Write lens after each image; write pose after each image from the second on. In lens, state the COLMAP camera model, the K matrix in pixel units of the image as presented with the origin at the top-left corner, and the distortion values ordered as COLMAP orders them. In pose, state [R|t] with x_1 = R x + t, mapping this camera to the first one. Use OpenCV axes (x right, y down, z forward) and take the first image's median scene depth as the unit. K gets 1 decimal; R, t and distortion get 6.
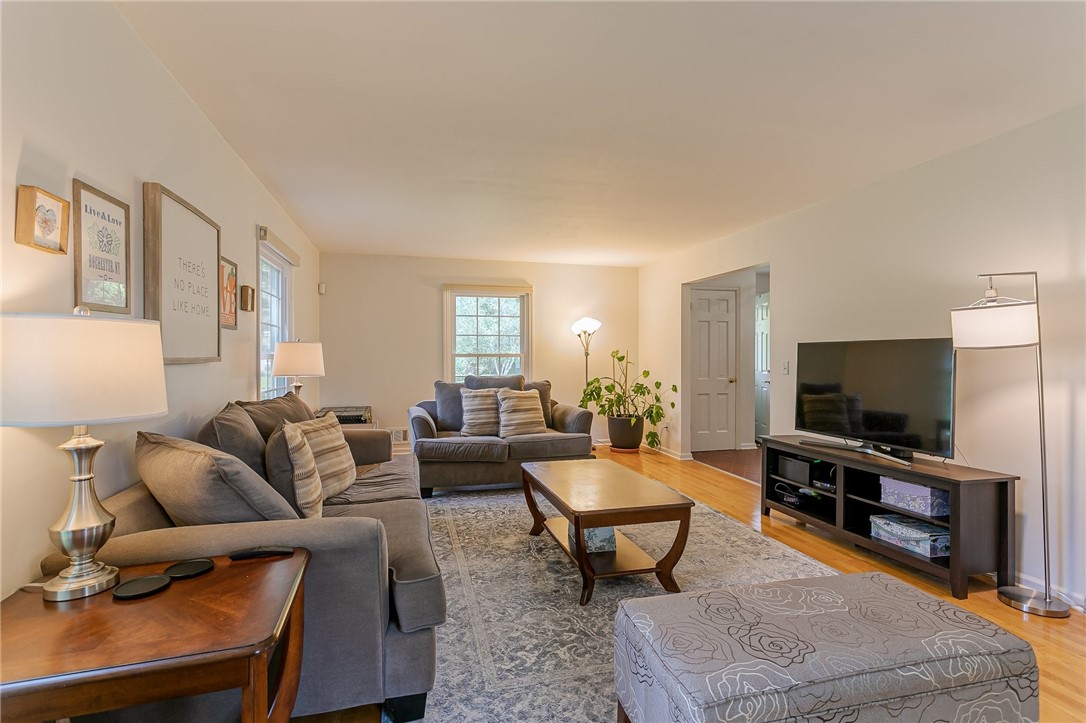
lens RADIAL K [[512.5, 0, 537.8], [0, 512.5, 357.7], [0, 0, 1]] dist [0.001432, 0.001235]
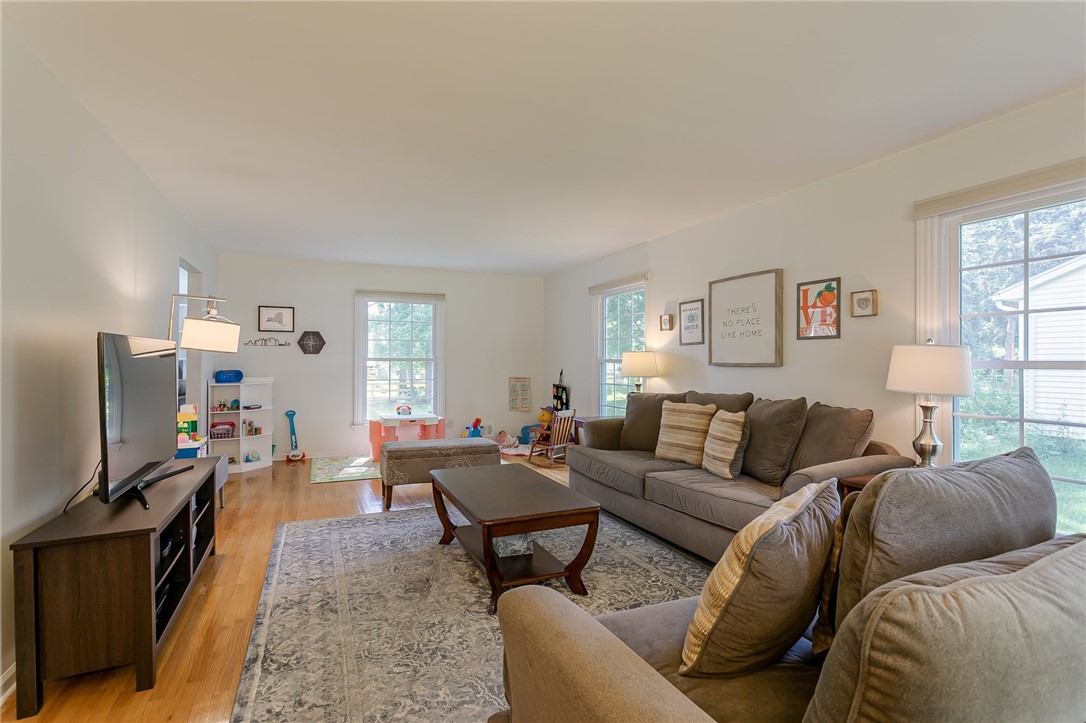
lens RADIAL K [[512.5, 0, 537.8], [0, 512.5, 357.7], [0, 0, 1]] dist [0.001432, 0.001235]
pose [[-0.987523, -0.007428, -0.157299, 0.131675], [-0.007349, 0.999972, -0.001086, -0.005057], [0.157303, 0.000083, -0.987550, 1.271939]]
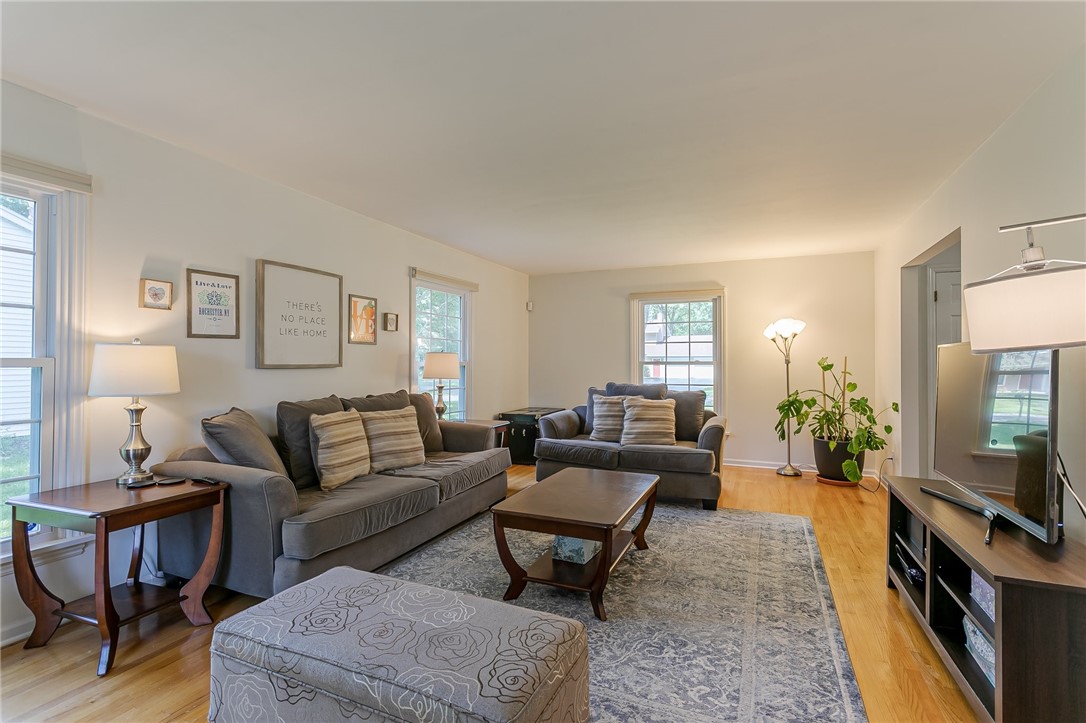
lens RADIAL K [[512.5, 0, 537.8], [0, 512.5, 357.7], [0, 0, 1]] dist [0.001432, 0.001235]
pose [[0.784506, -0.005528, -0.620096, 0.415595], [-0.003795, 0.999899, -0.013715, -0.000574], [0.620109, 0.013113, 0.784406, 0.109051]]
